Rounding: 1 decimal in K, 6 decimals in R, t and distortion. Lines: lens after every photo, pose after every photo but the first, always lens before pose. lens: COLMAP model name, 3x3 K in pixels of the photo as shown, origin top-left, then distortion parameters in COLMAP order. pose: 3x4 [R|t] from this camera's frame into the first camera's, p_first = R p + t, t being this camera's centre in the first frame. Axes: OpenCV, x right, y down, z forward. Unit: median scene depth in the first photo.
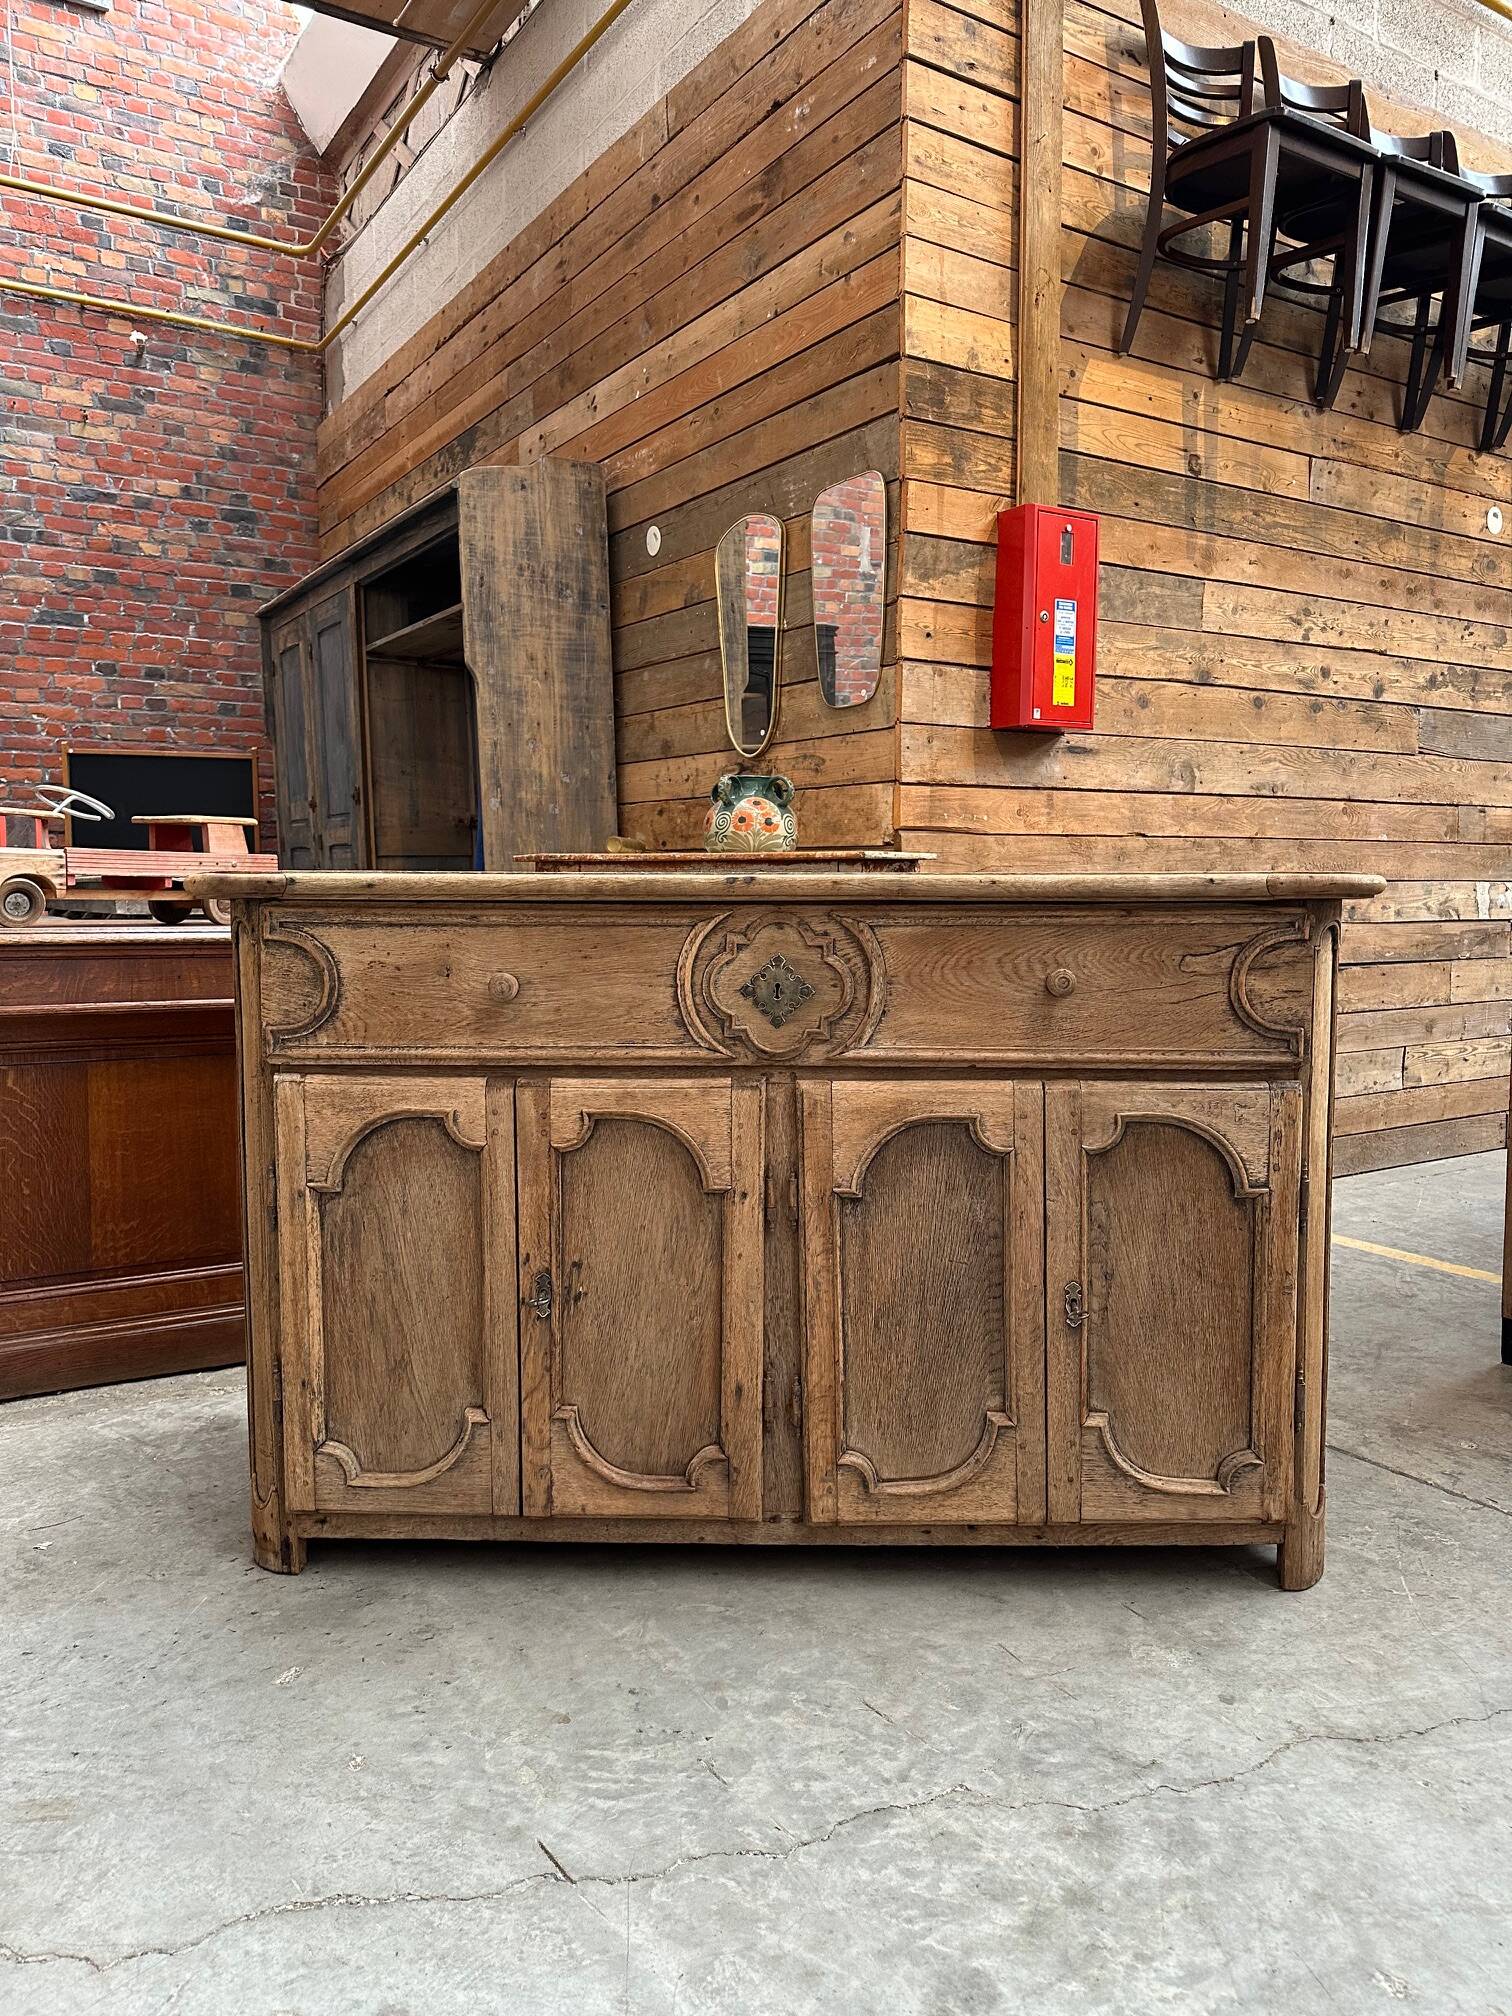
lens RADIAL K [[1422.6, 0, 753.2], [0, 1422.6, 1001.0], [0, 0, 1]] dist [0.057983, -0.071419]
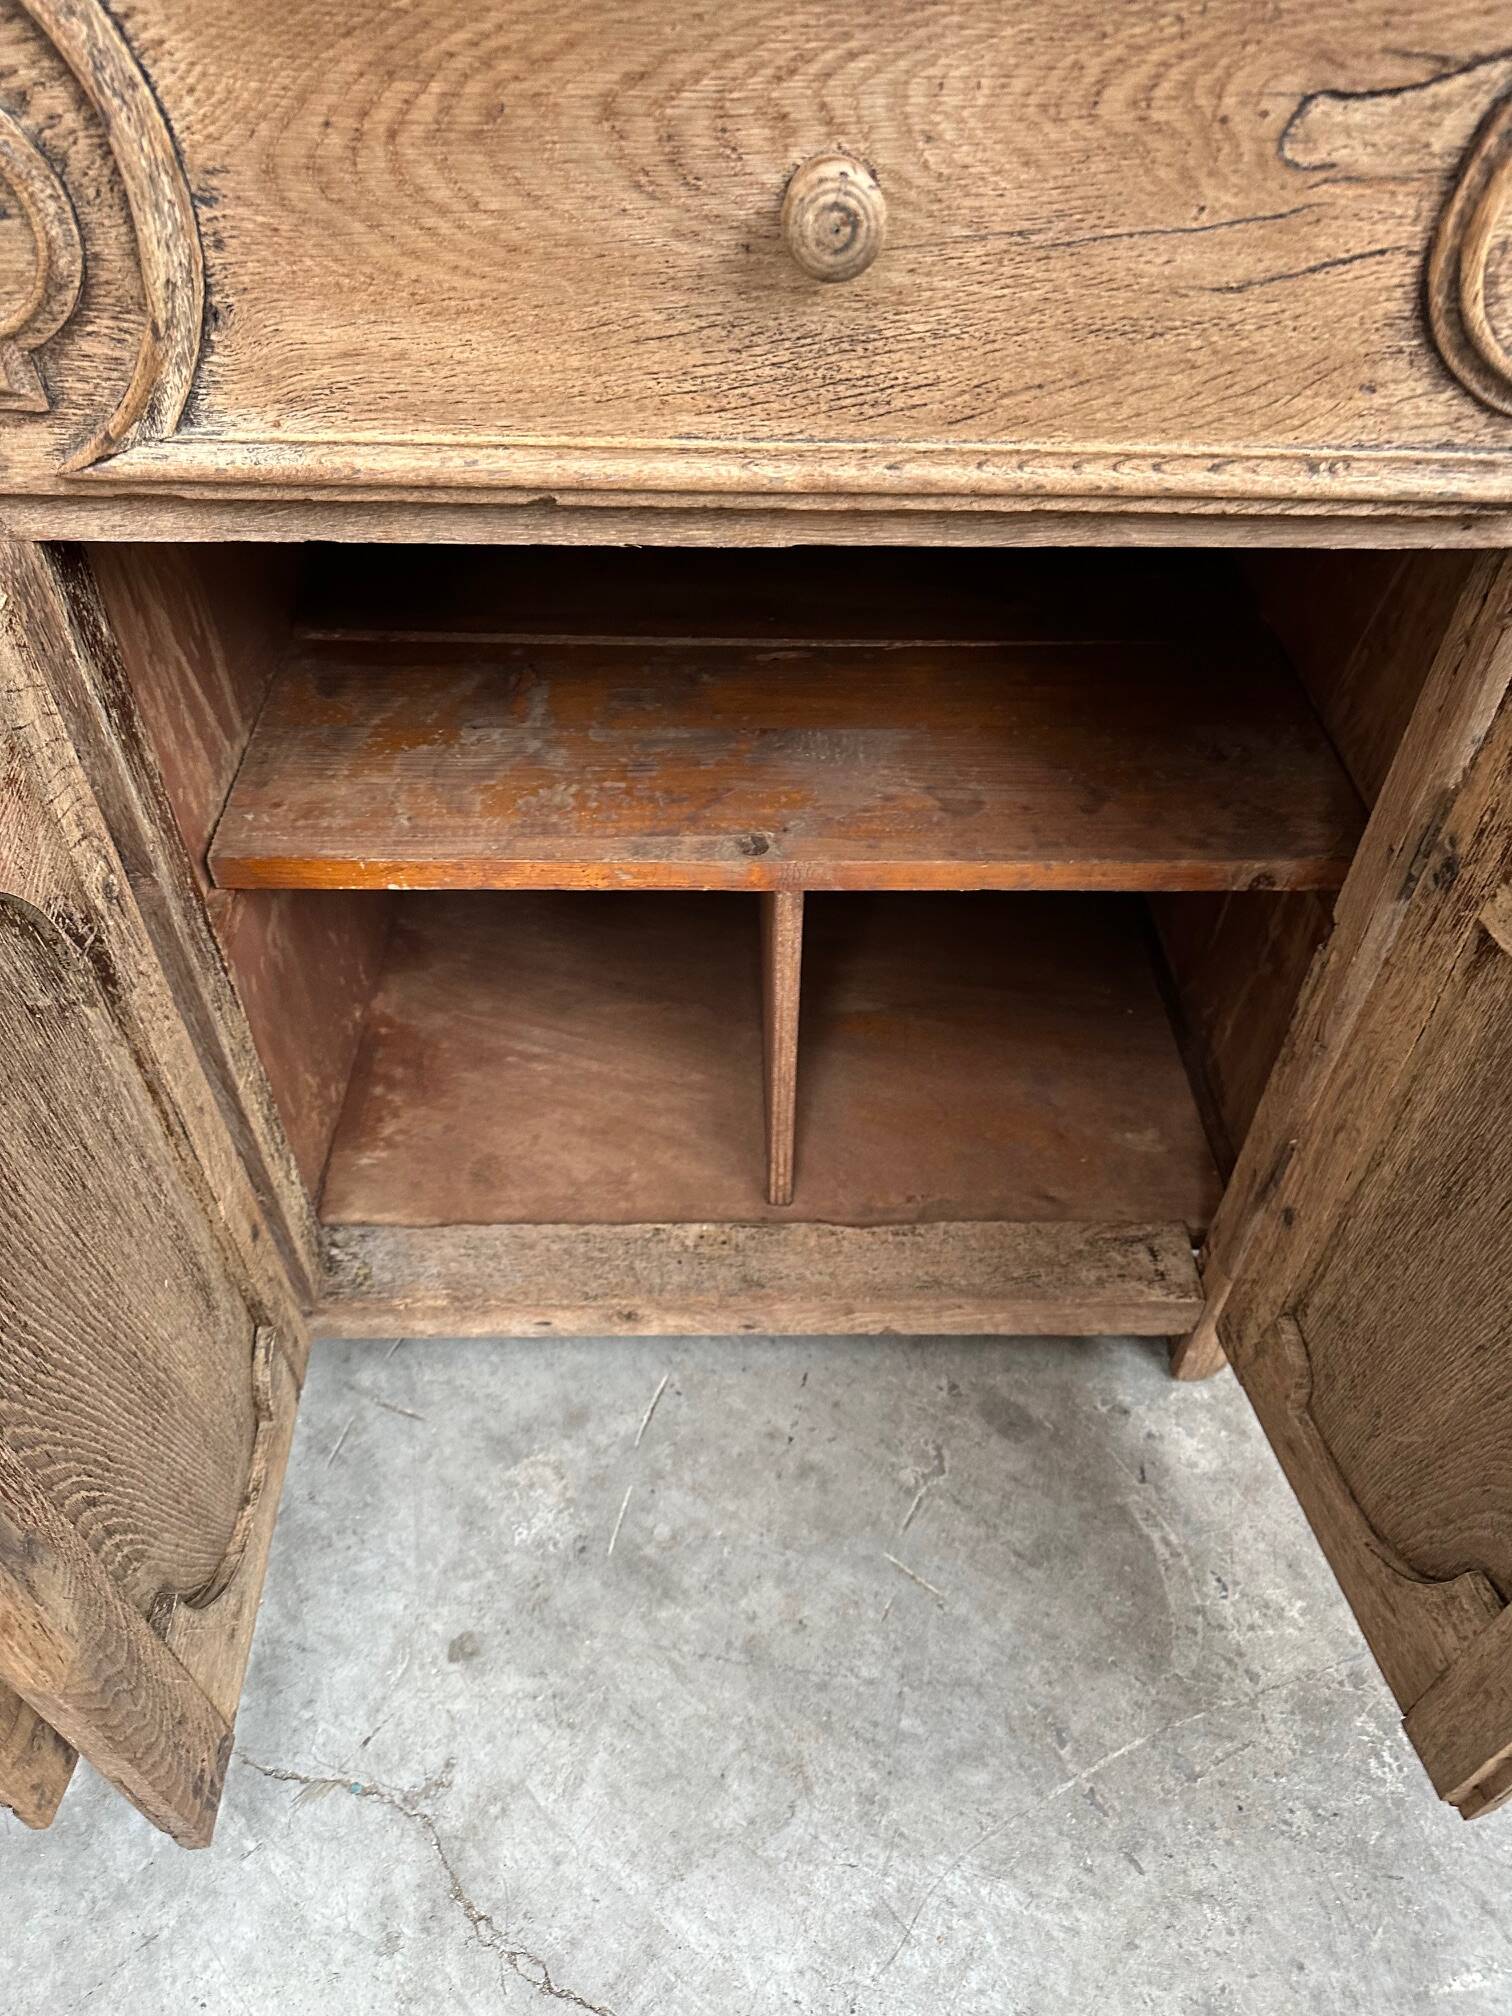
lens RADIAL K [[1422.6, 0, 756.3], [0, 1422.6, 1016.1], [0, 0, 1]] dist [0.057983, -0.071419]
pose [[0.999273, -0.014785, 0.035135, 0.185267], [-0.012206, 0.749089, 0.662357, -0.076804], [-0.036112, -0.662305, 0.748364, 0.683047]]
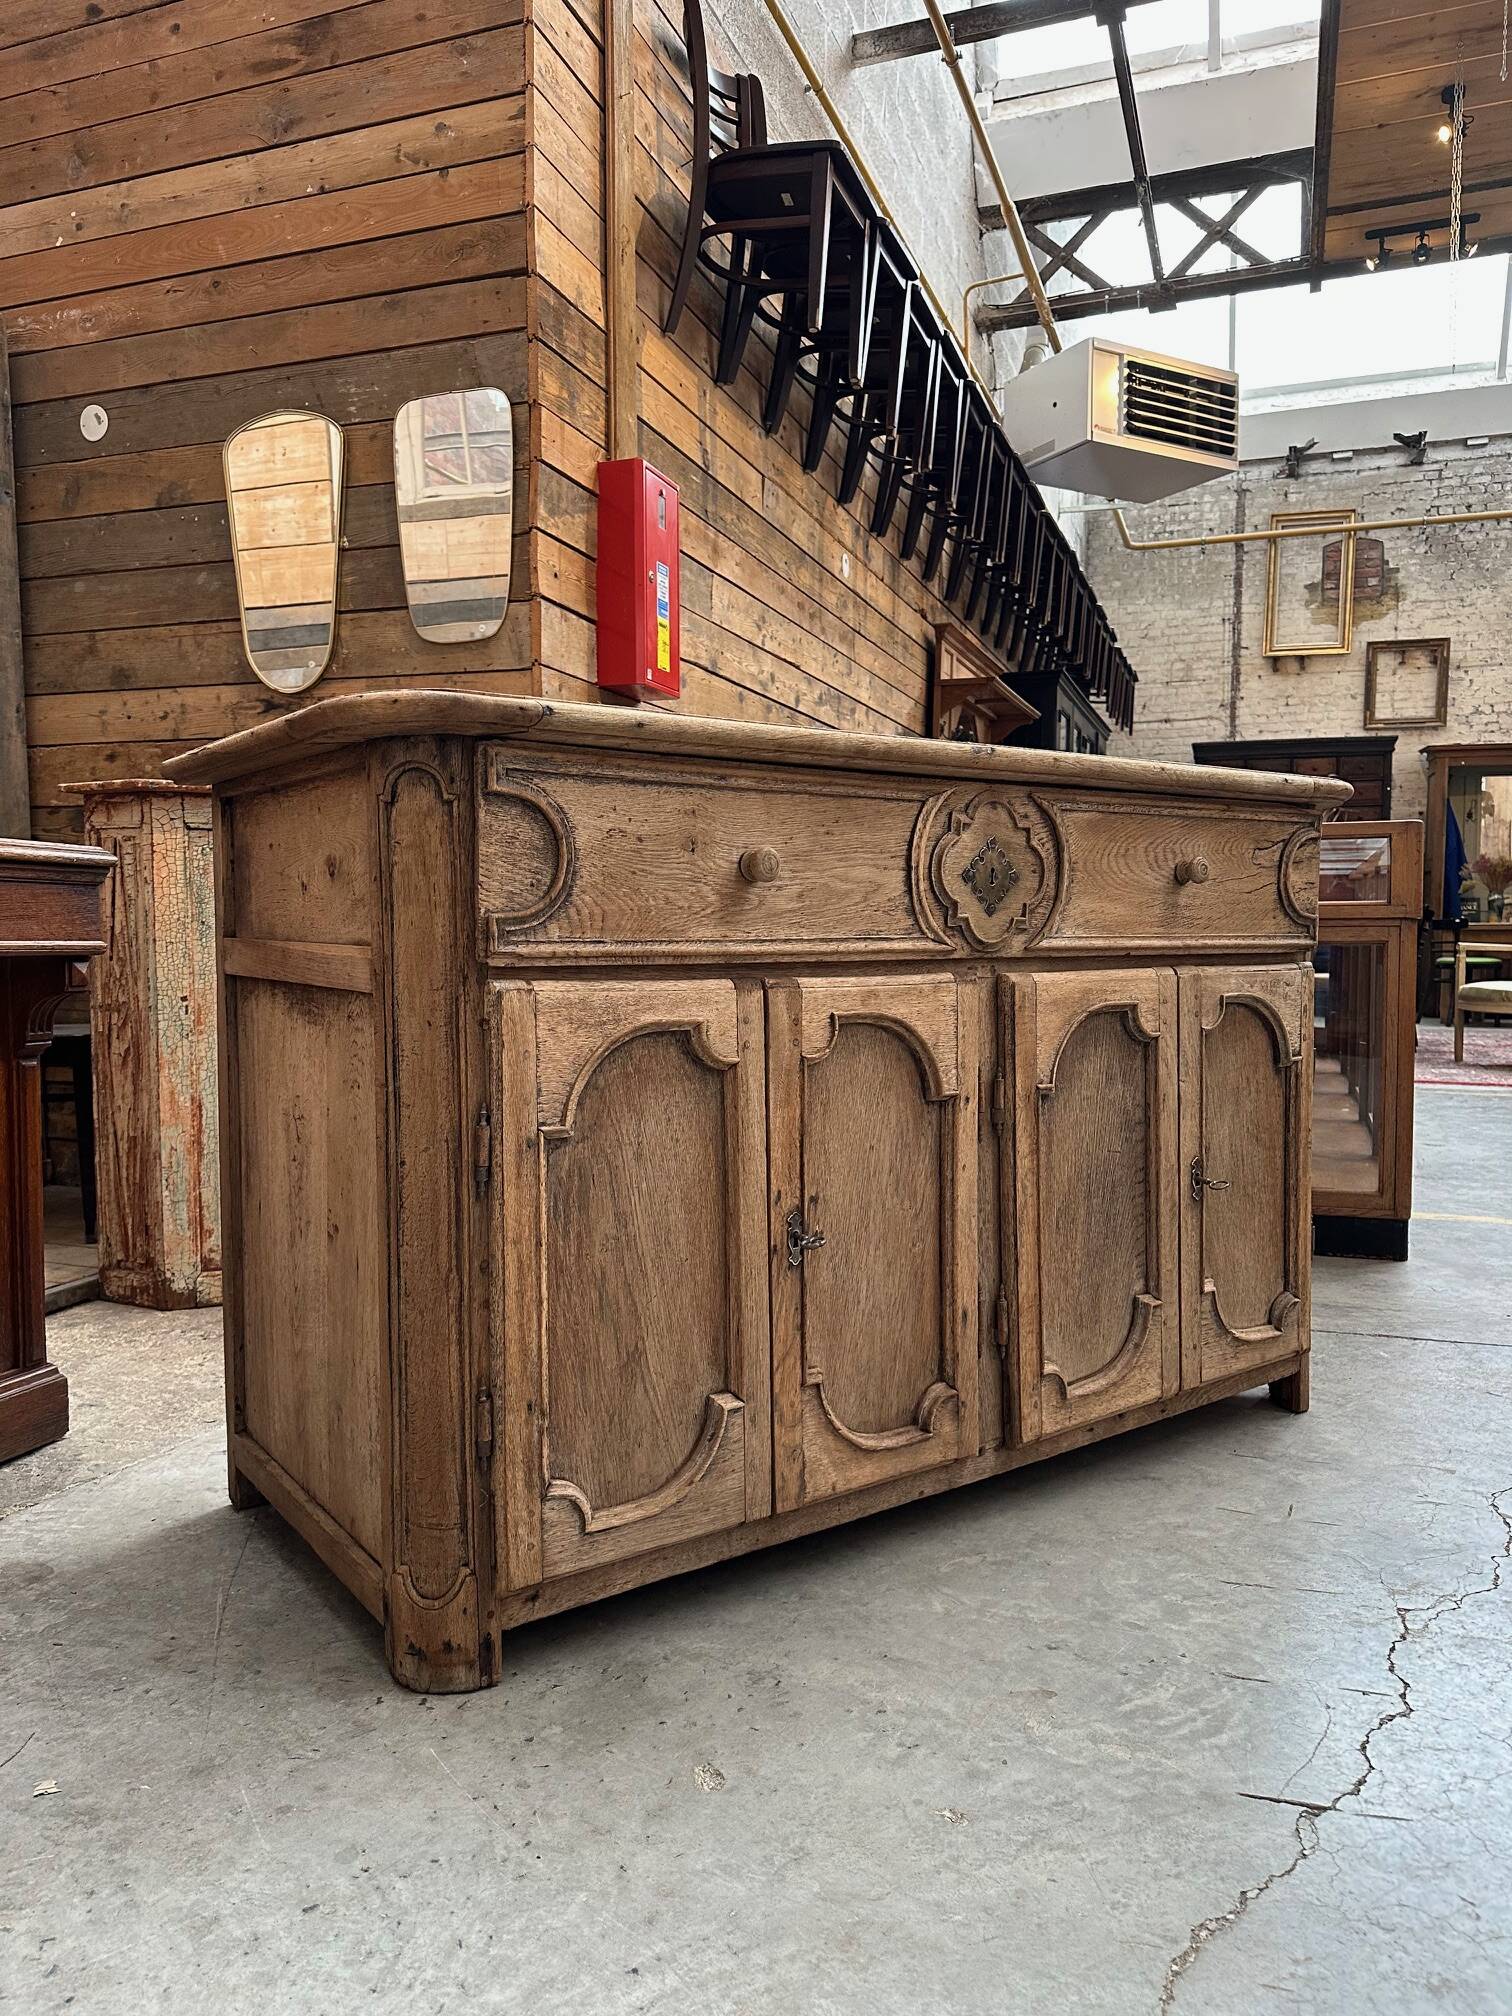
lens RADIAL K [[1422.6, 0, 744.8], [0, 1422.6, 994.8], [0, 0, 1]] dist [0.057983, -0.071419]
pose [[0.793712, -0.031146, 0.607495, -0.673636], [0.051414, 0.998550, -0.015979, 0.076450], [-0.606116, 0.043916, 0.794163, 0.354546]]
